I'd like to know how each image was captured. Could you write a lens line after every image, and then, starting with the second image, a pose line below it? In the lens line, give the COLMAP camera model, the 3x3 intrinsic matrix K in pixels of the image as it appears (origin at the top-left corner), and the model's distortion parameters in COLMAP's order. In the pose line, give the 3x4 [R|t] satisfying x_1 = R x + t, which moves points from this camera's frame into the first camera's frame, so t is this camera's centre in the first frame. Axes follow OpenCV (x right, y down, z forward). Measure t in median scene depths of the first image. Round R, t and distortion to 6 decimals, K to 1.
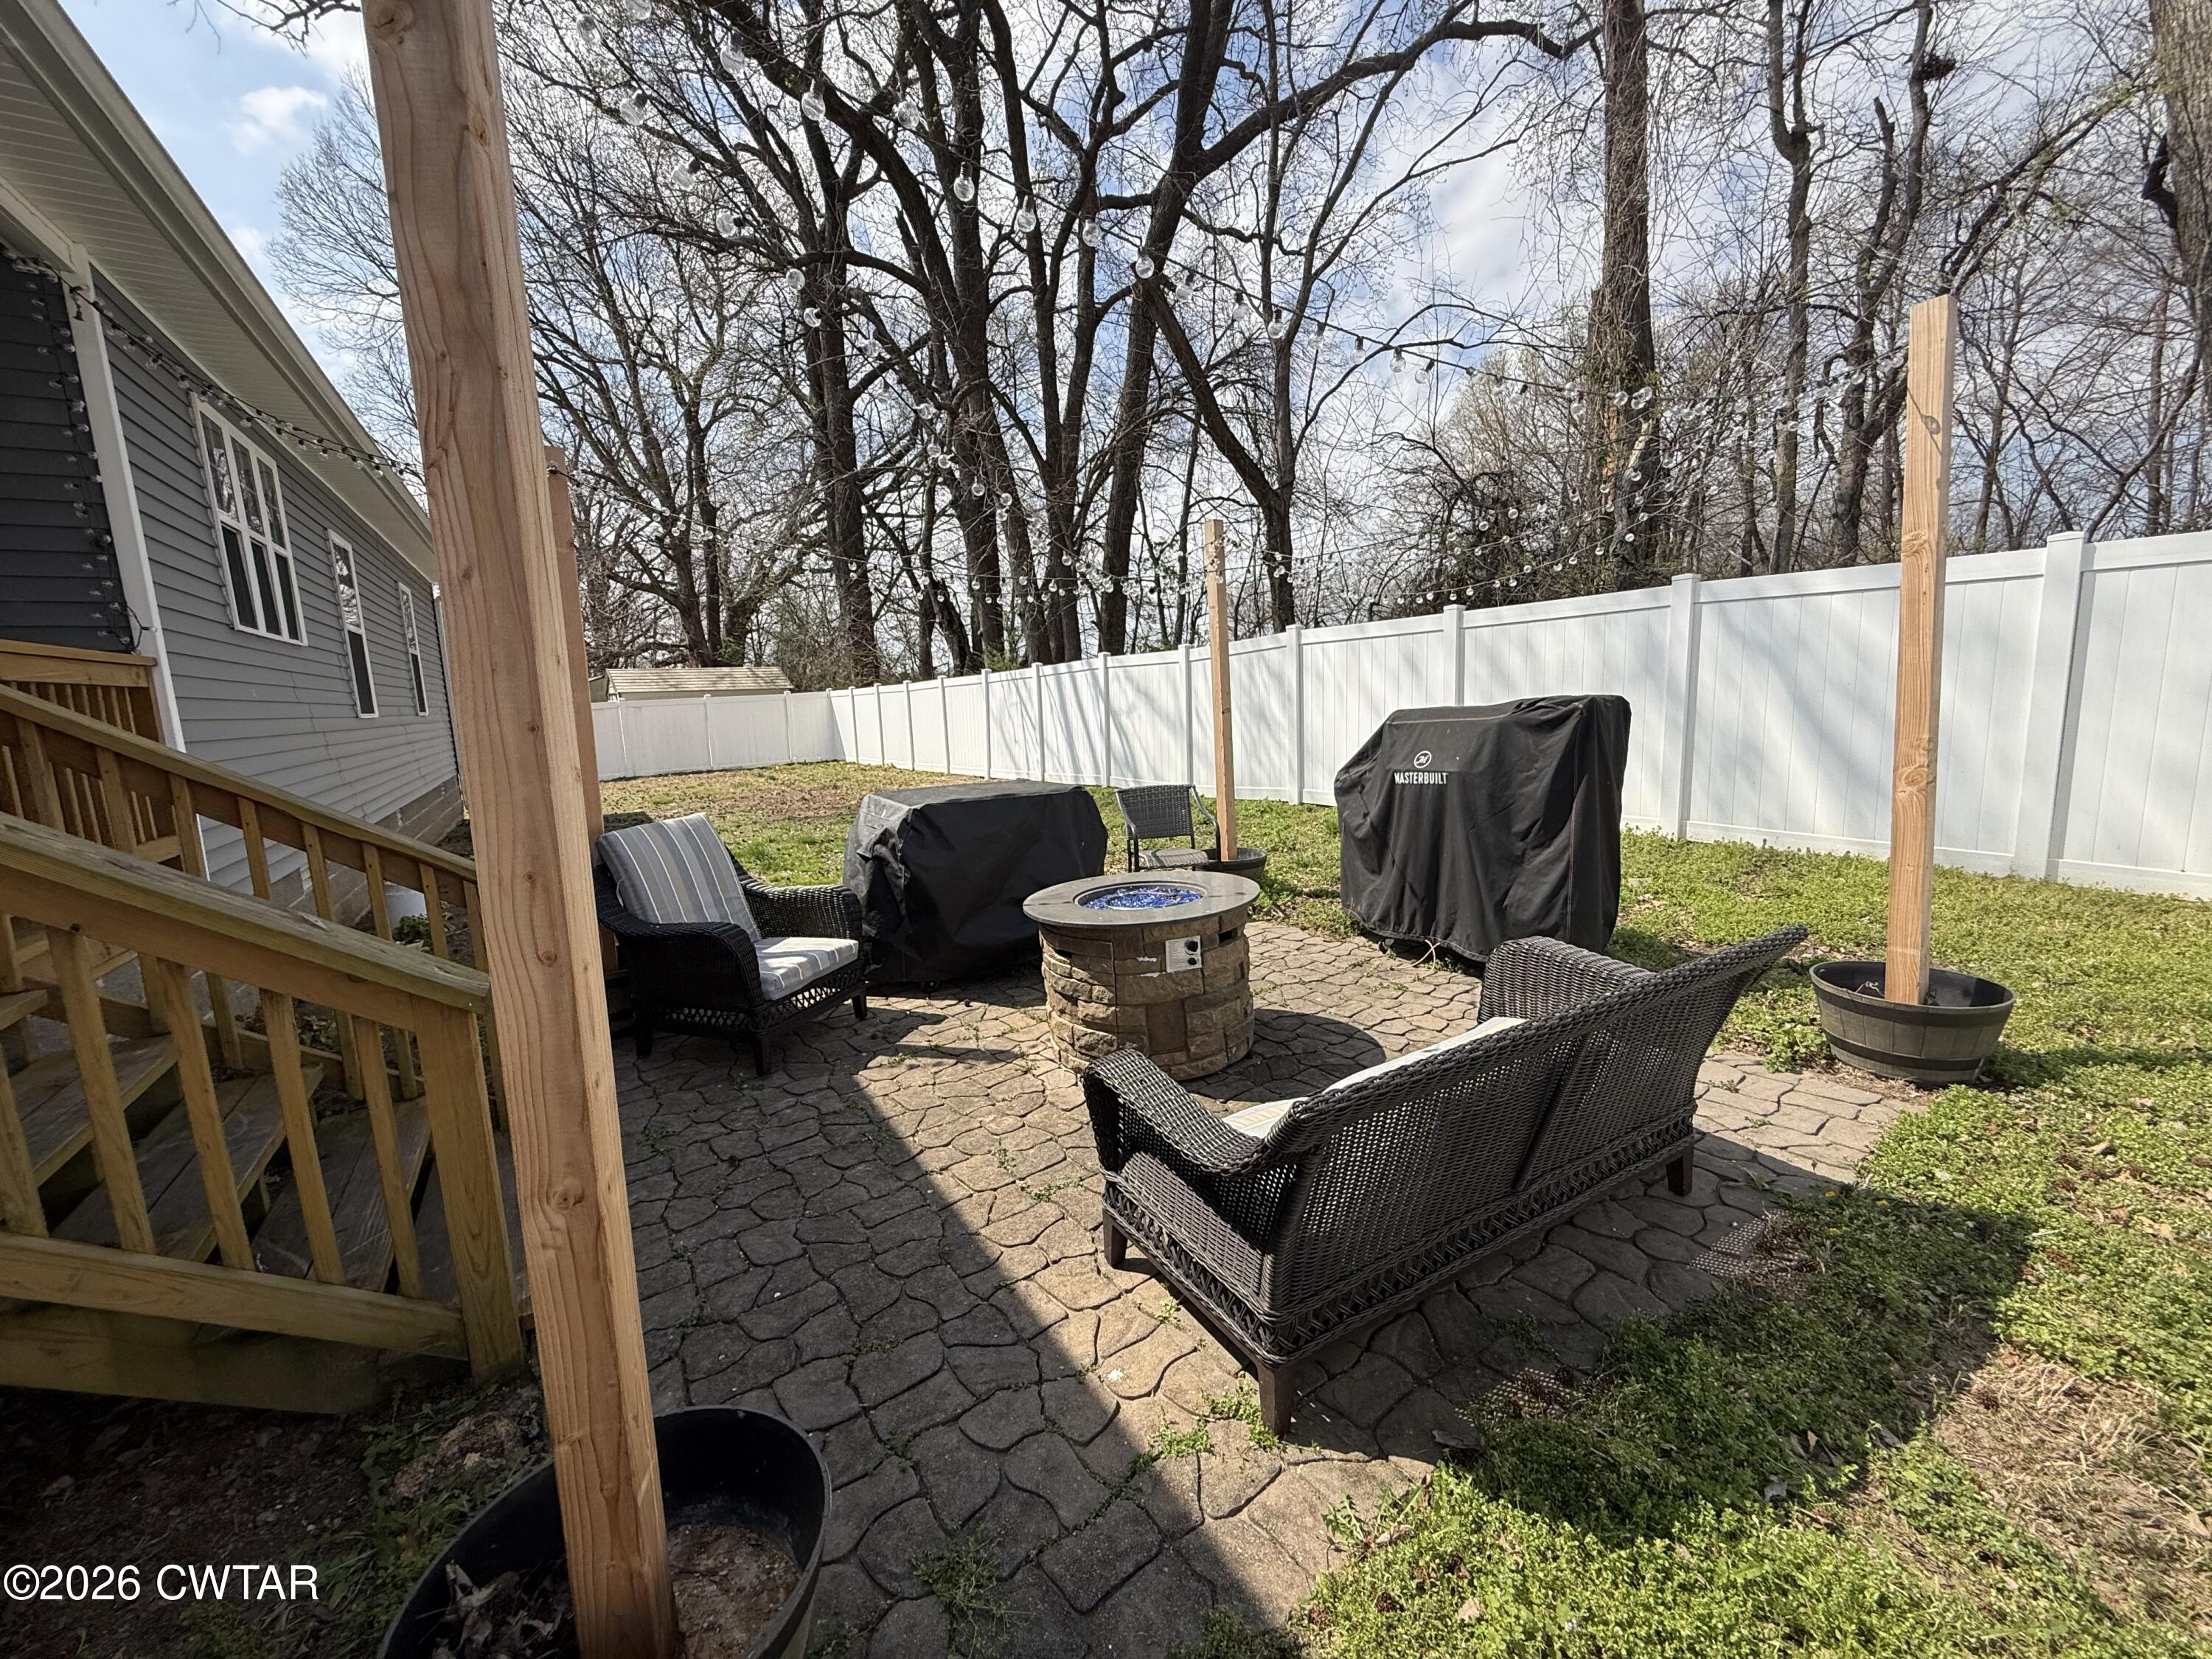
lens RADIAL K [[886.8, 0, 1099.9], [0, 886.8, 824.3], [0, 0, 1]] dist [0.003524, -0.000111]
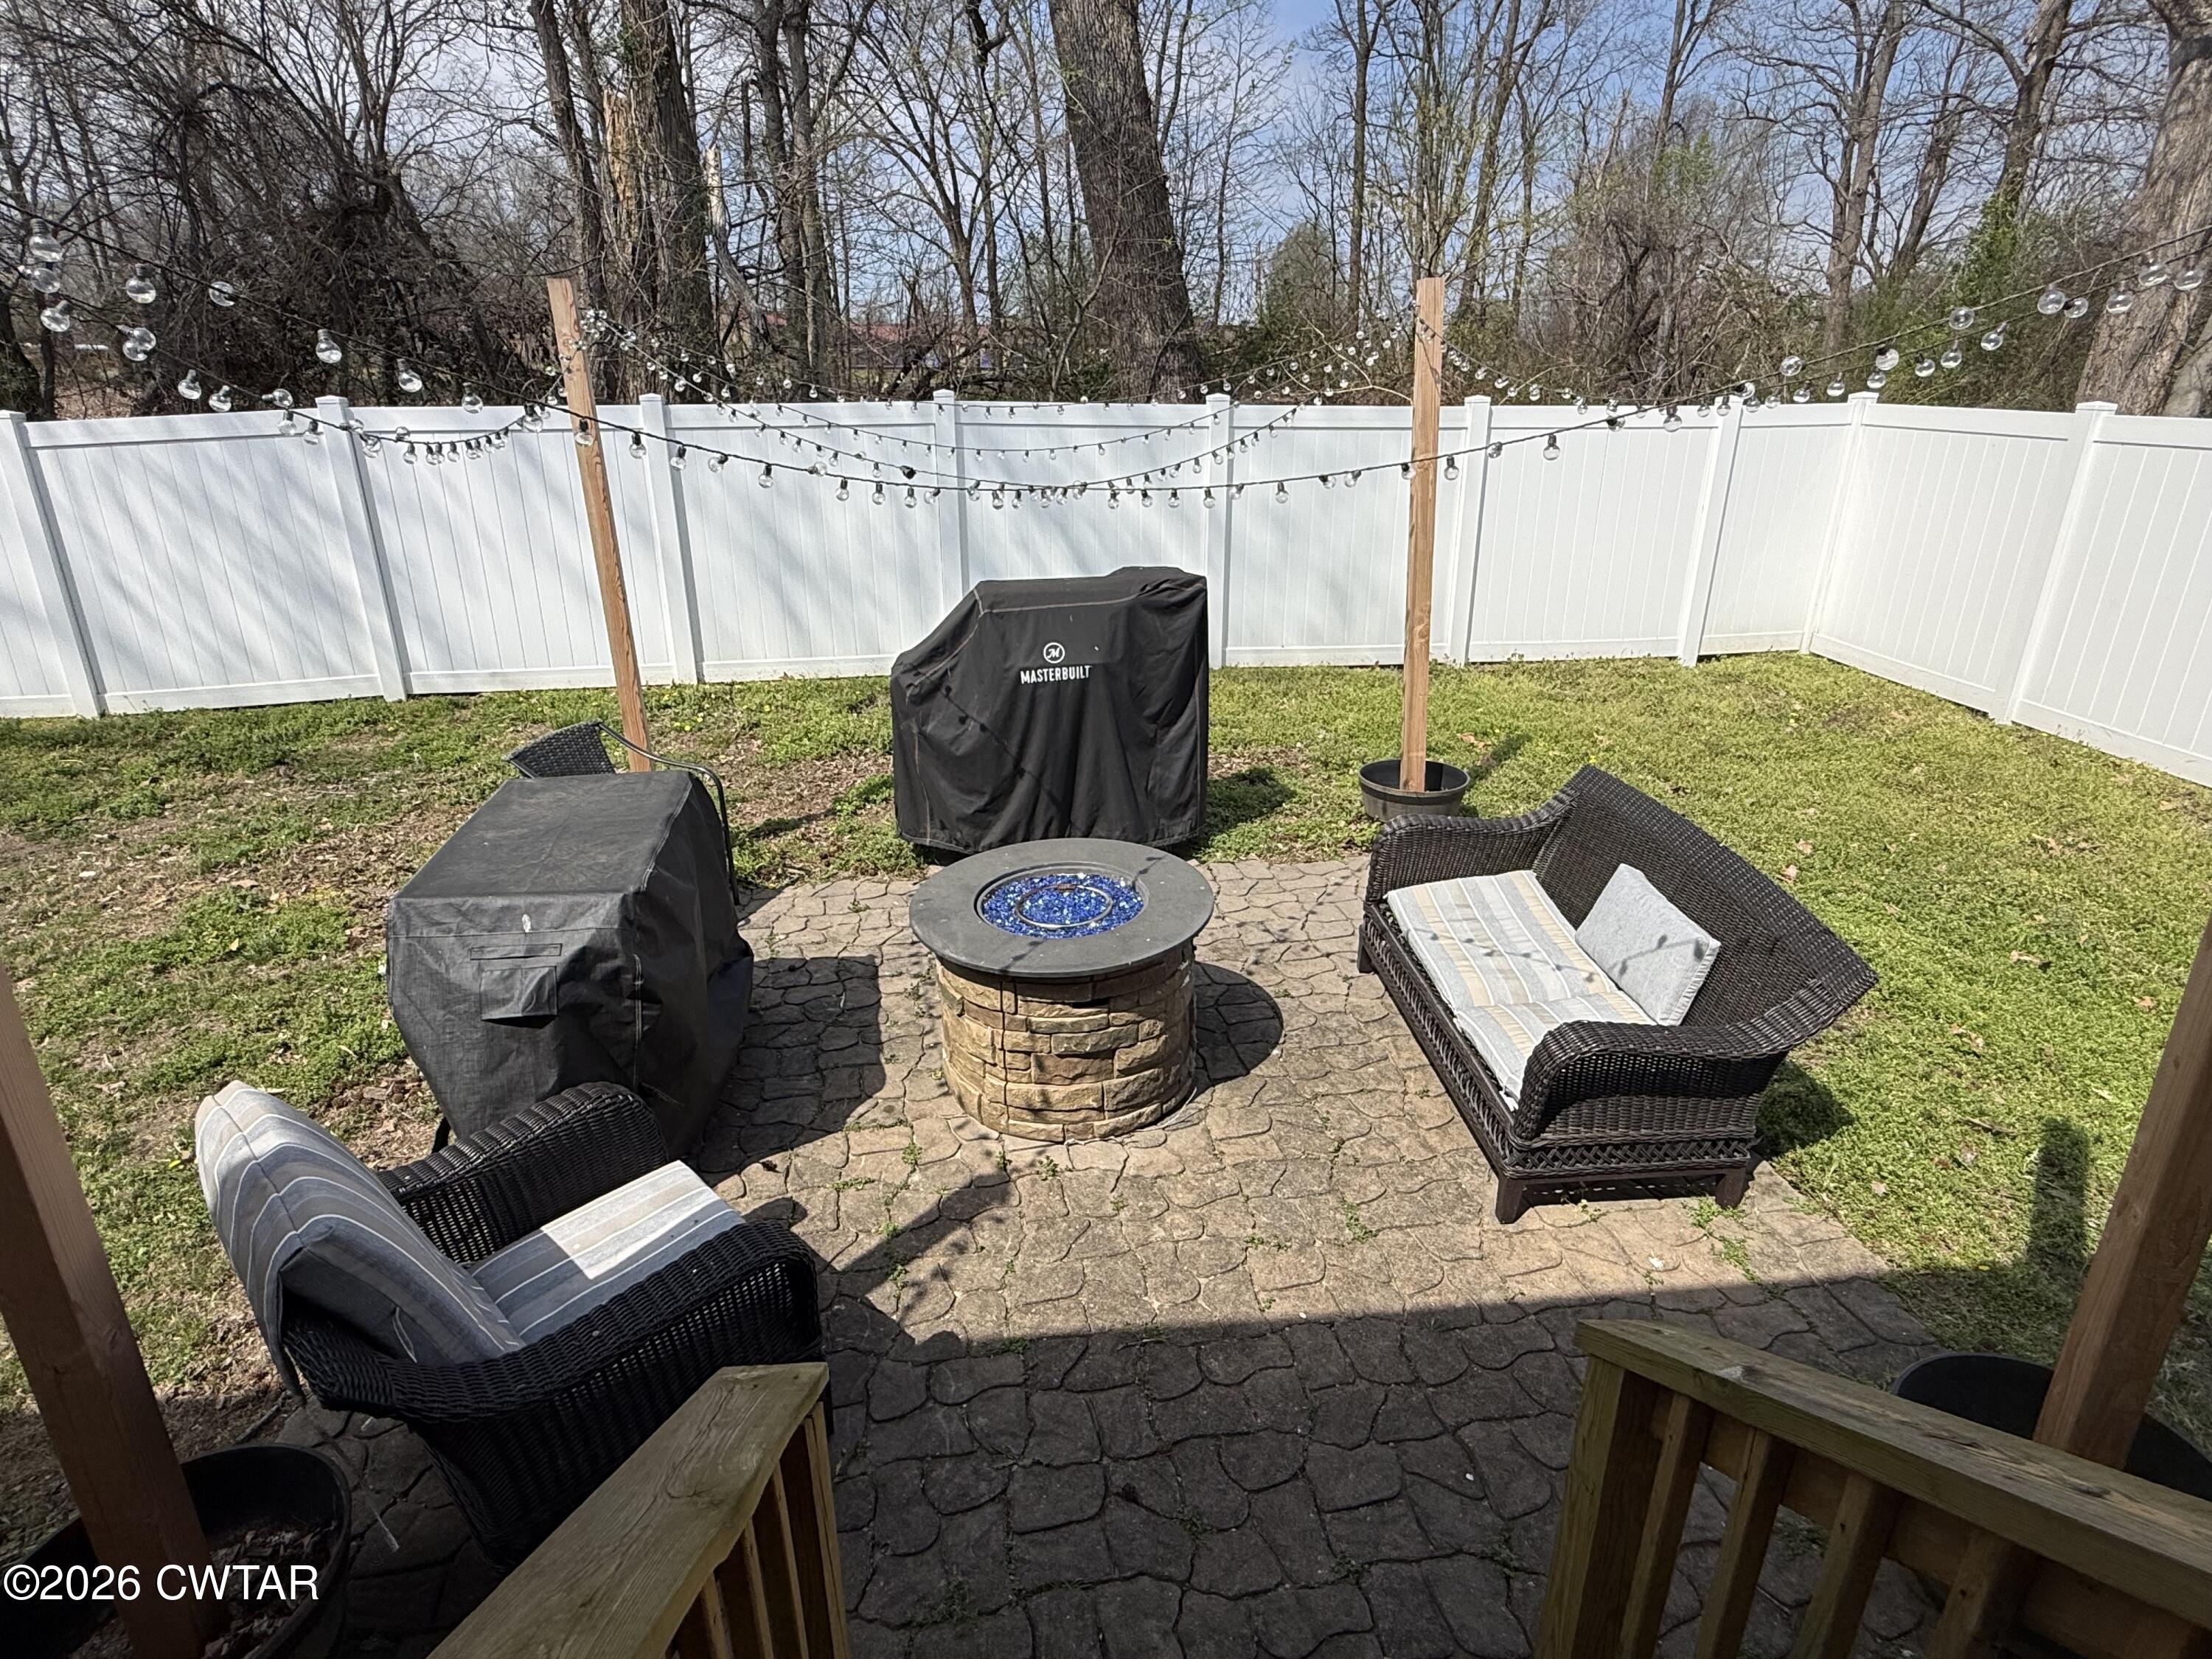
lens RADIAL K [[1123.8, 0, 1097.7], [0, 1123.8, 819.9], [0, 0, 1]] dist [-0.000161, 0.000158]
pose [[0.442208, -0.284093, 0.850731, -0.748341], [0.127481, 0.958789, 0.253914, -0.229469], [-0.887807, -0.003831, 0.460200, 0.510898]]
